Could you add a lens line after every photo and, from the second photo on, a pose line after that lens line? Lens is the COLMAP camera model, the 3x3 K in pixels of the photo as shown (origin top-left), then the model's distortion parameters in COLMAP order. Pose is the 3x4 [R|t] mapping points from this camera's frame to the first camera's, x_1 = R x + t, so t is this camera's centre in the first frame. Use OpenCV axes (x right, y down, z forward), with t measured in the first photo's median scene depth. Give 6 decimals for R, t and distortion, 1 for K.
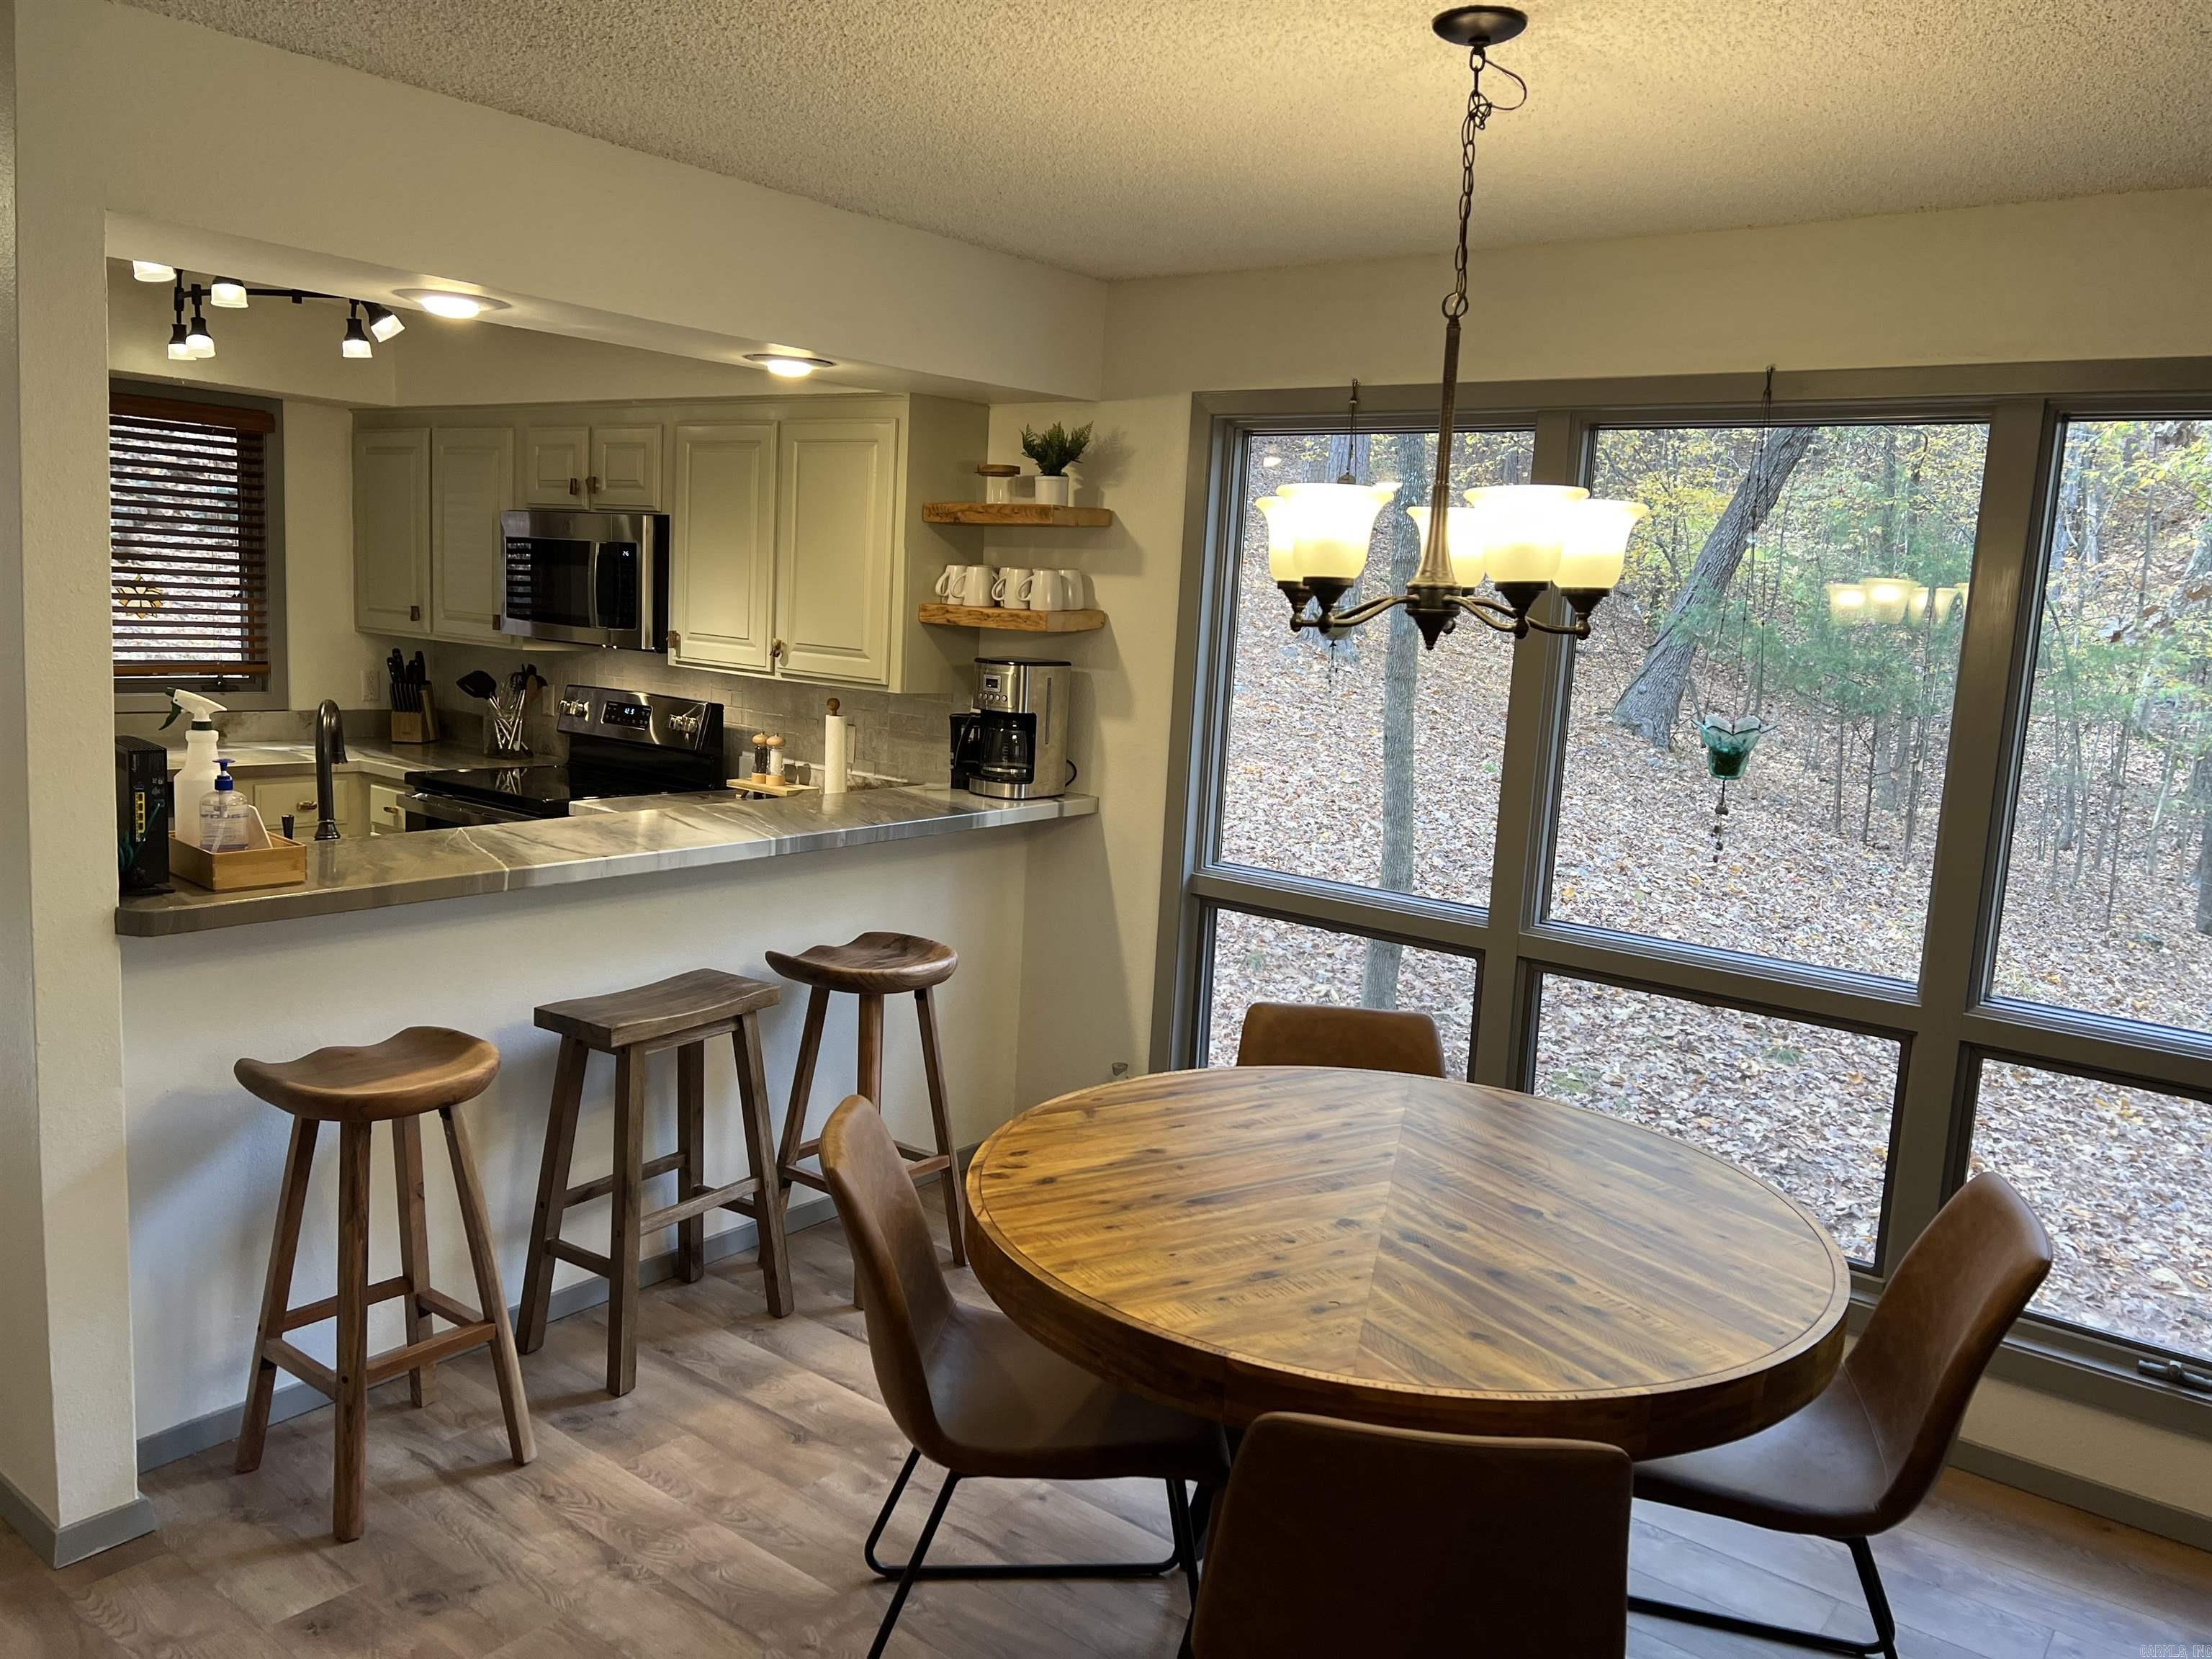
lens RADIAL K [[1633.6, 0, 1115.7], [0, 1633.6, 847.1], [0, 0, 1]] dist [0.047162, -0.057976]
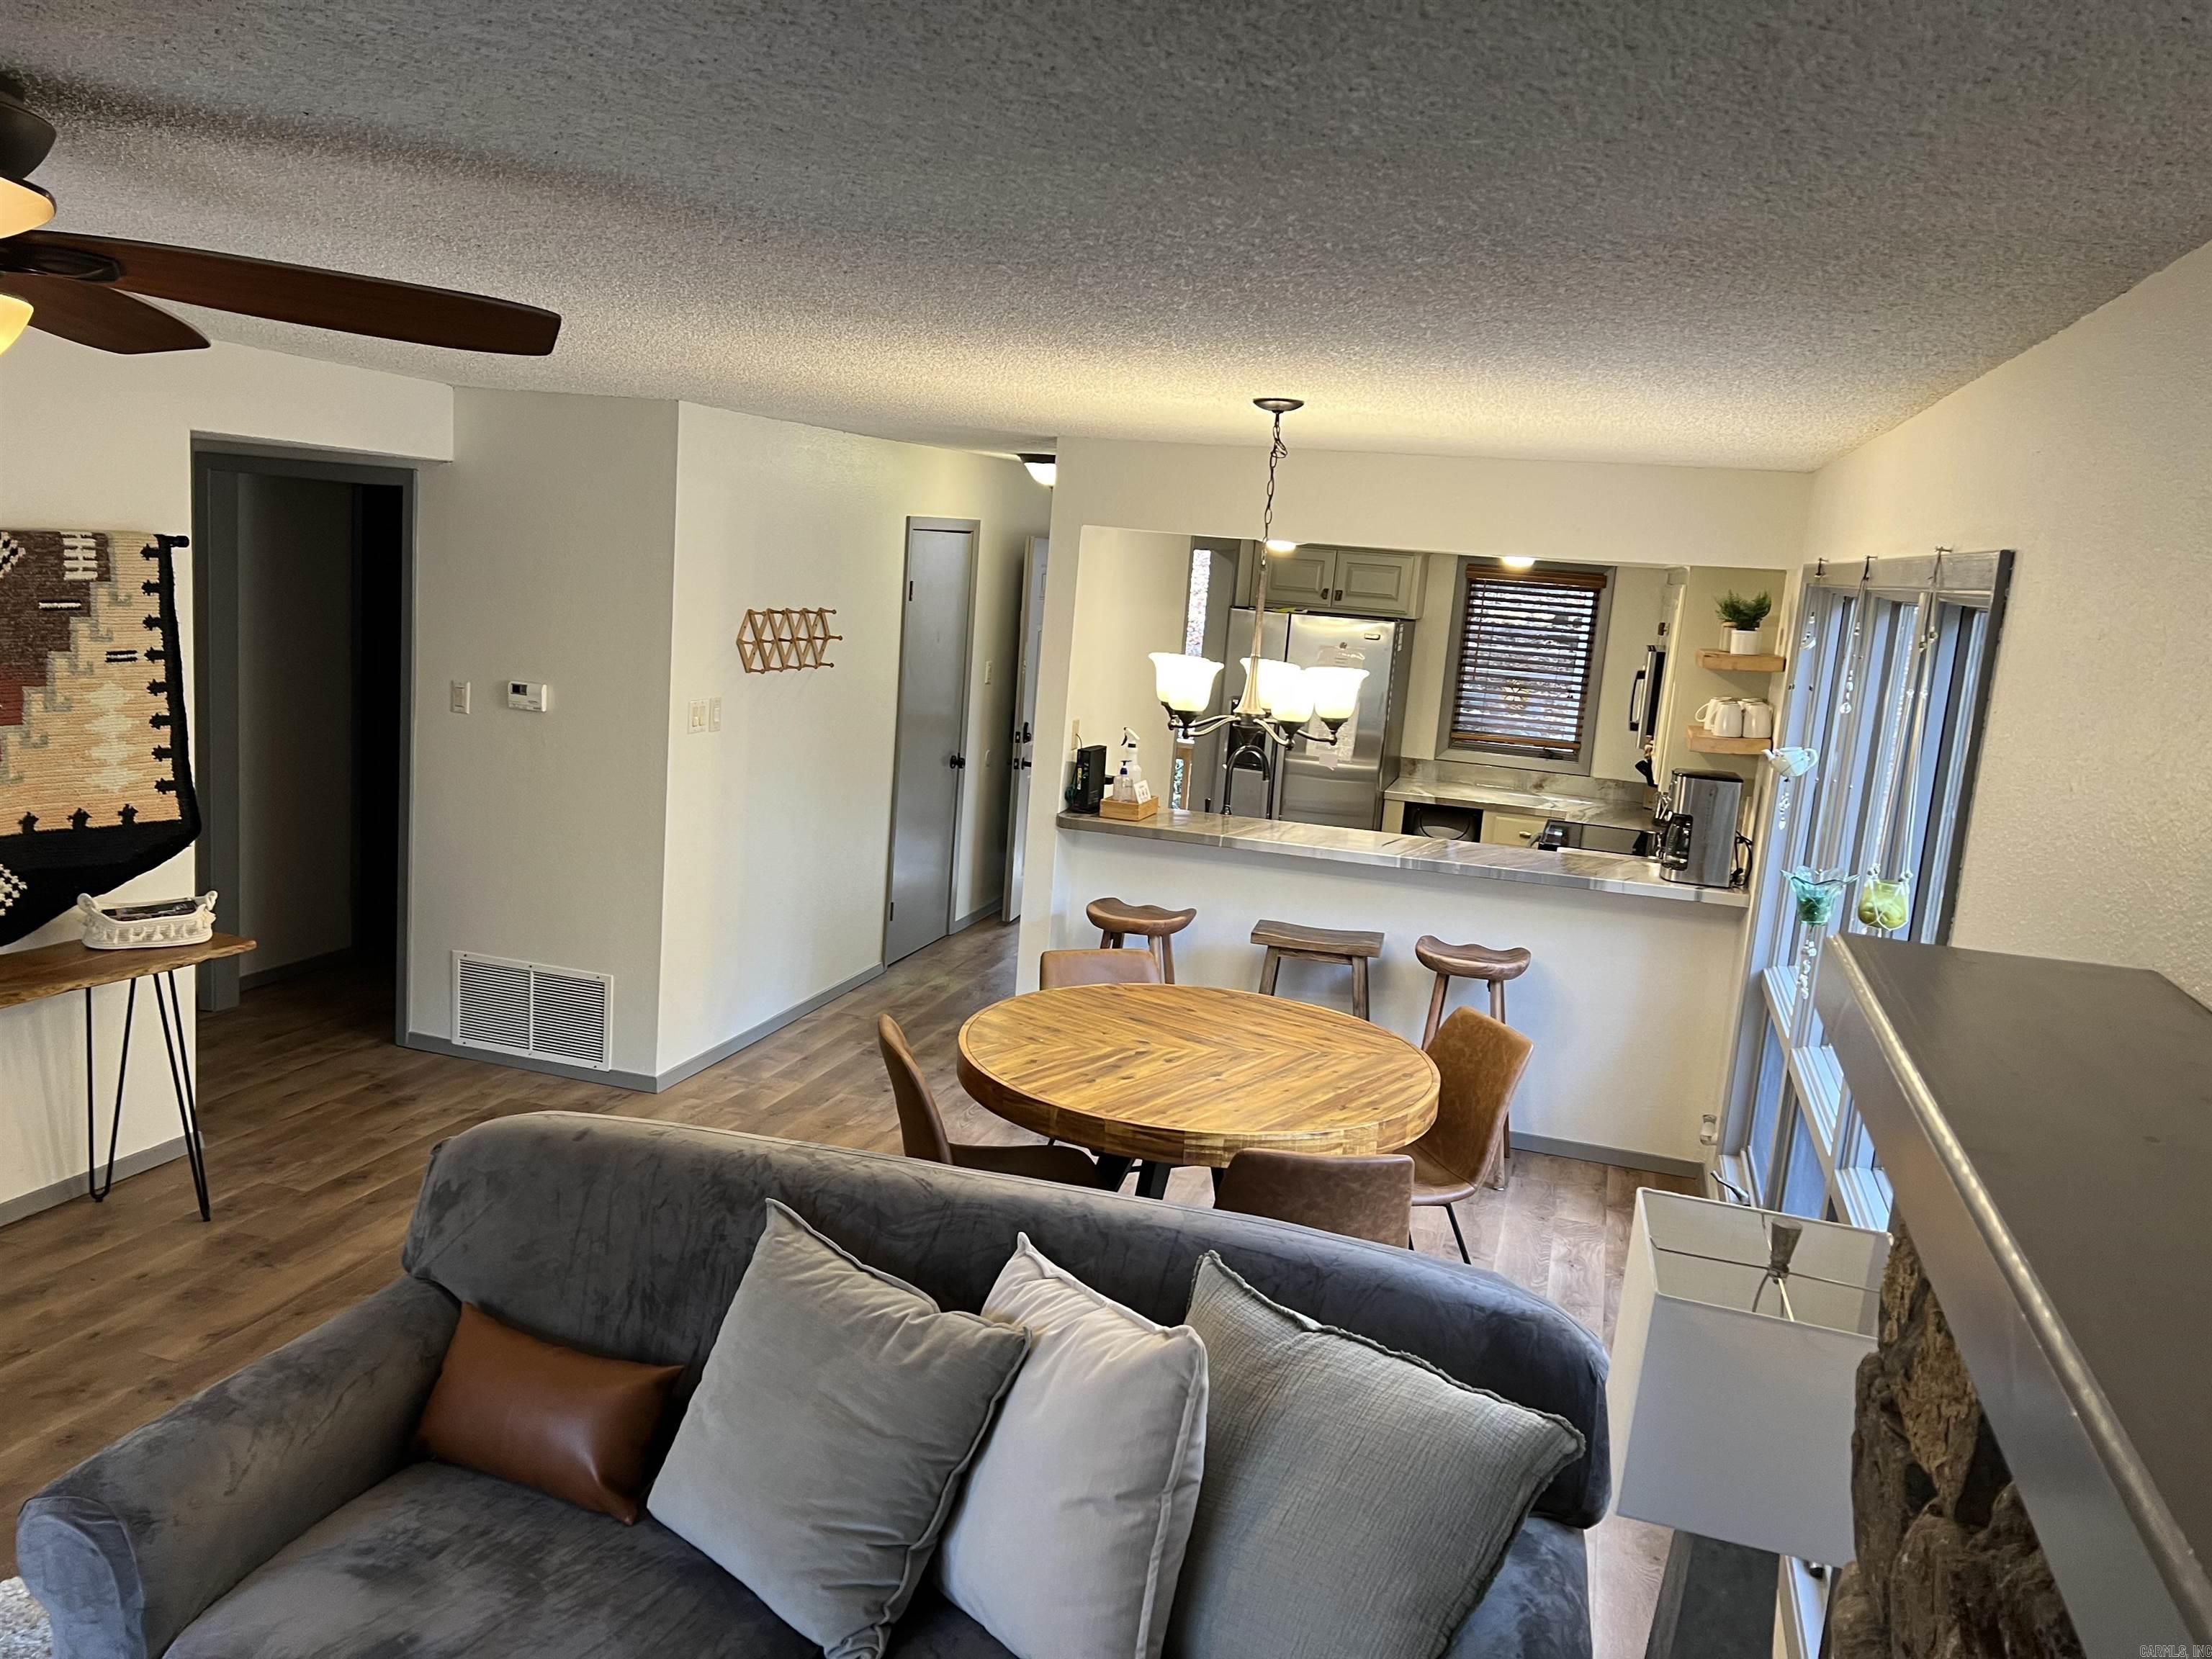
lens RADIAL K [[1633.6, 0, 1115.7], [0, 1633.6, 847.1], [0, 0, 1]] dist [0.047162, -0.057976]
pose [[0.350205, 0.138088, -0.926439, 0.833135], [-0.194366, 0.978258, 0.072339, -0.054588], [0.916285, 0.154734, 0.369430, 0.109119]]
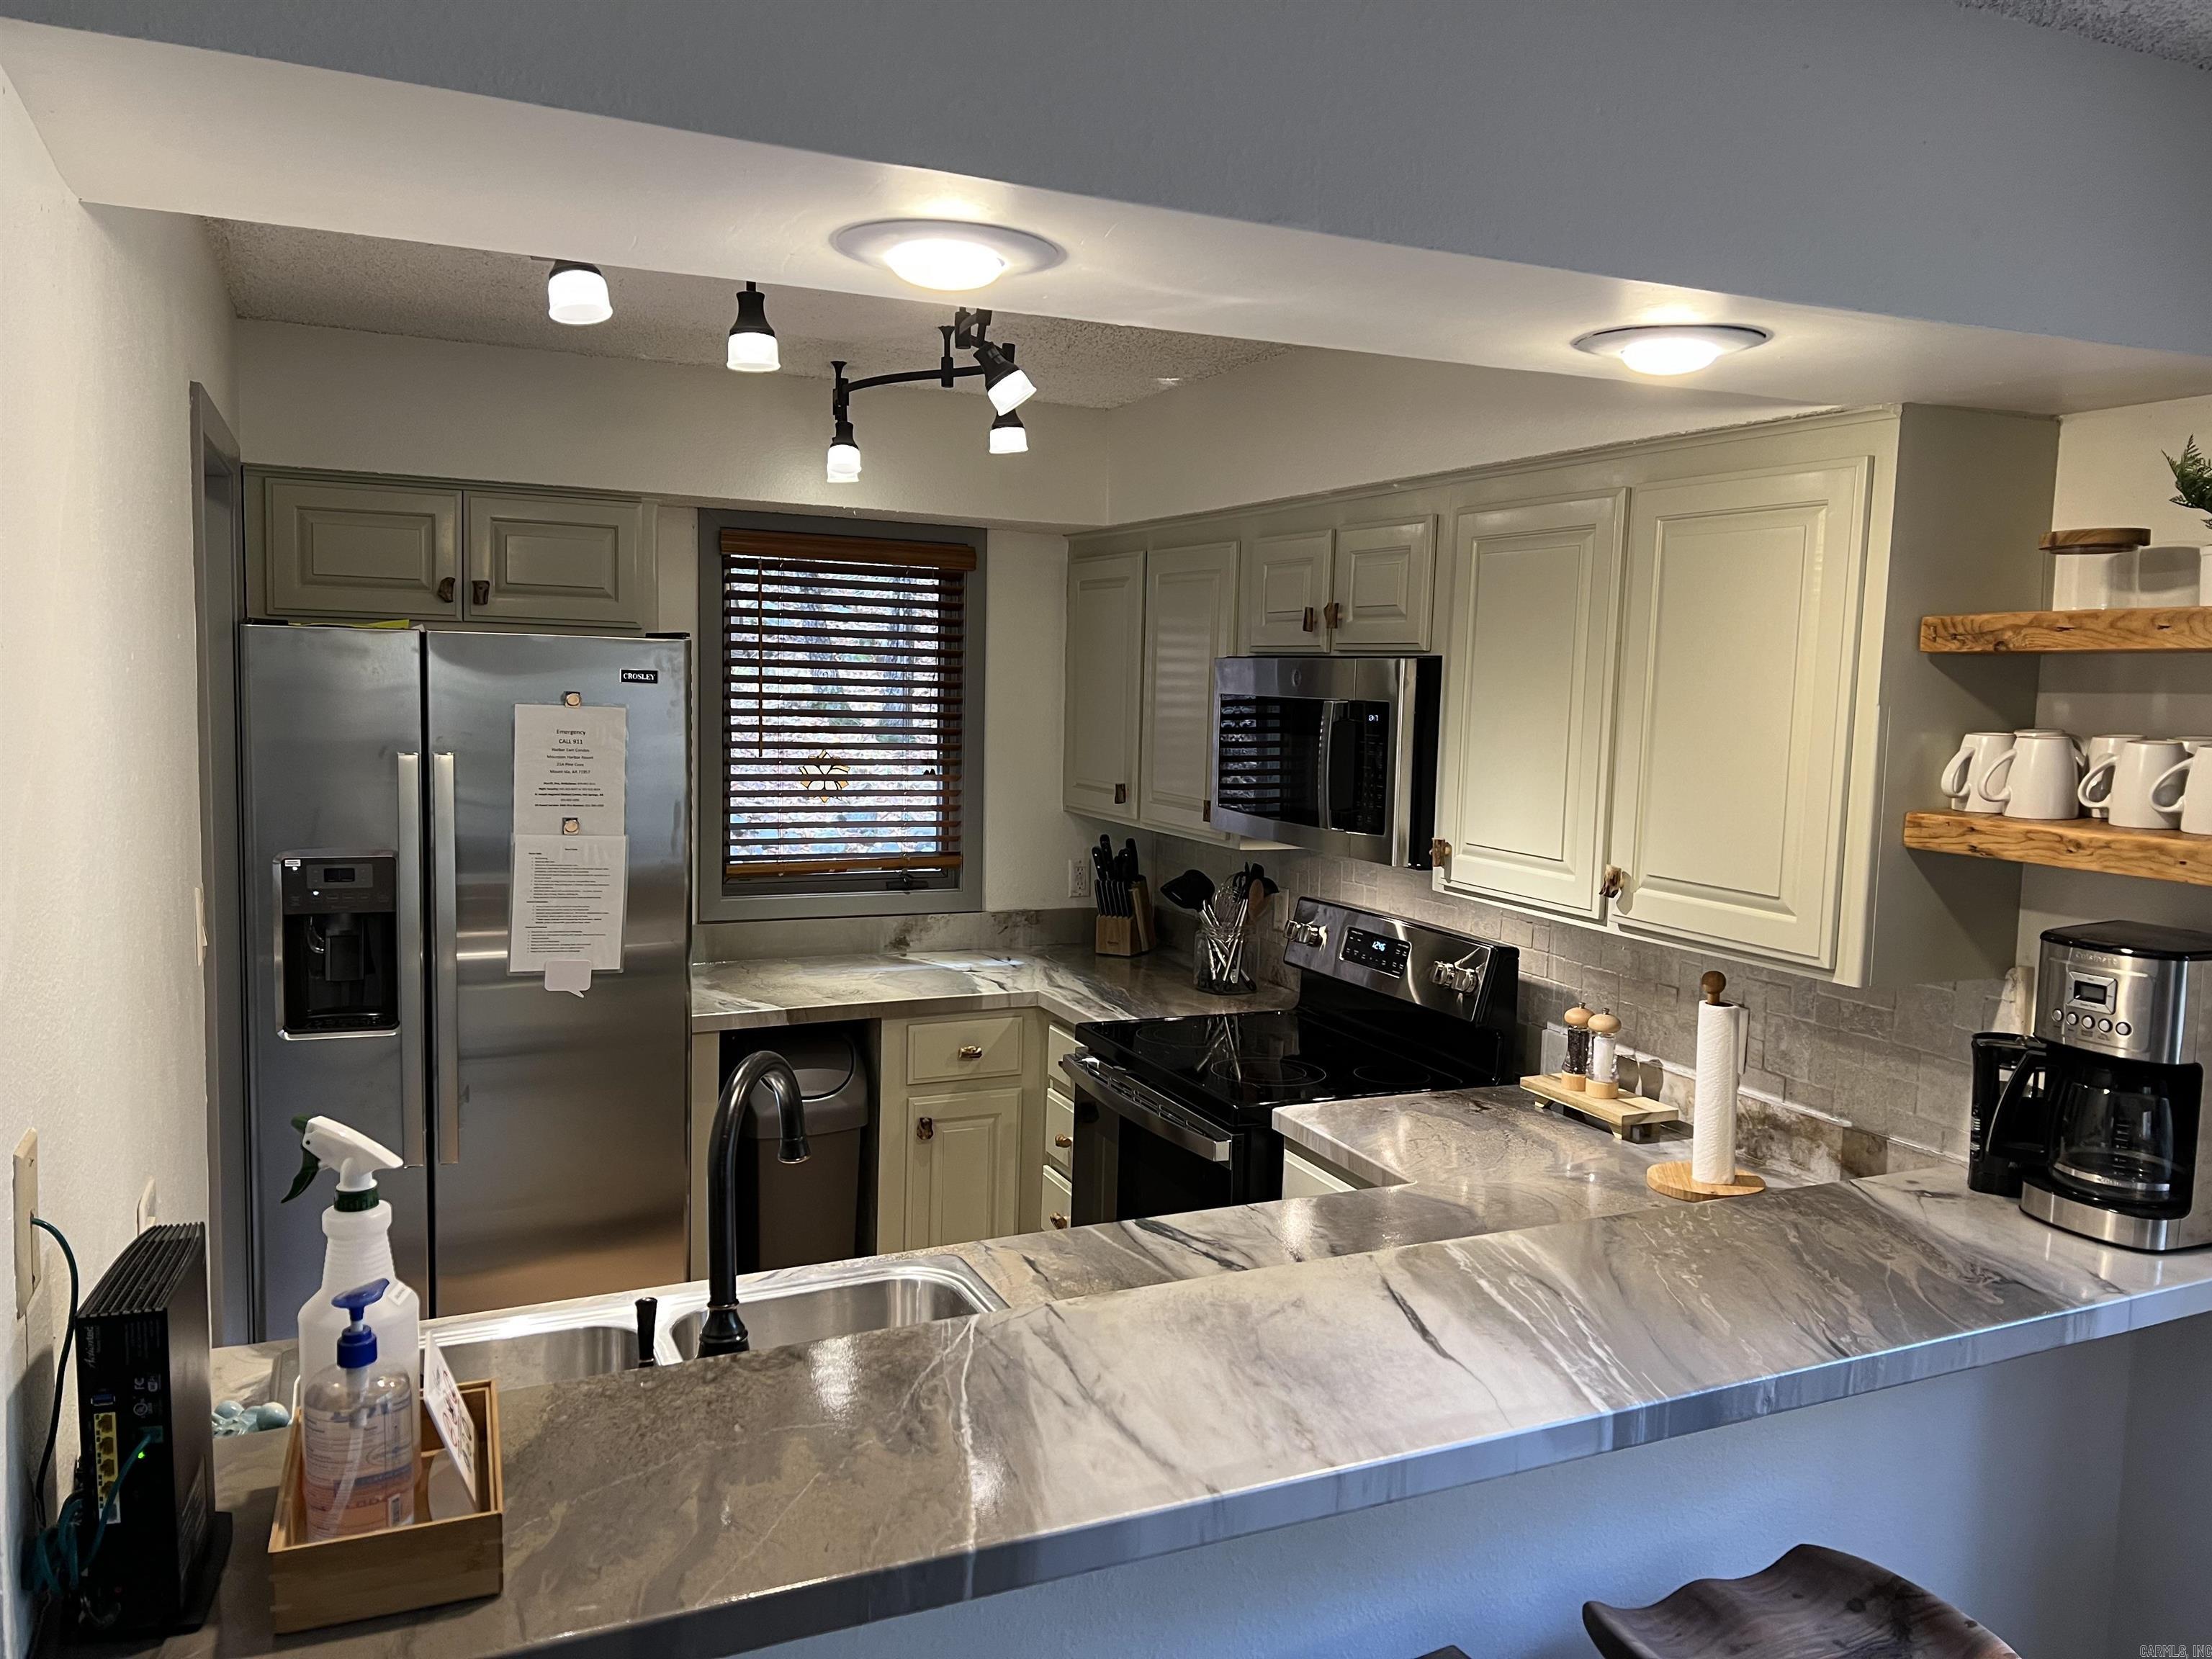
lens RADIAL K [[1633.6, 0, 1115.7], [0, 1633.6, 847.1], [0, 0, 1]] dist [0.047162, -0.057976]
pose [[0.883667, 0.014349, -0.467896, -0.086560], [-0.044817, 0.997532, -0.054051, -0.088441], [0.465965, 0.068733, 0.882129, 0.387905]]
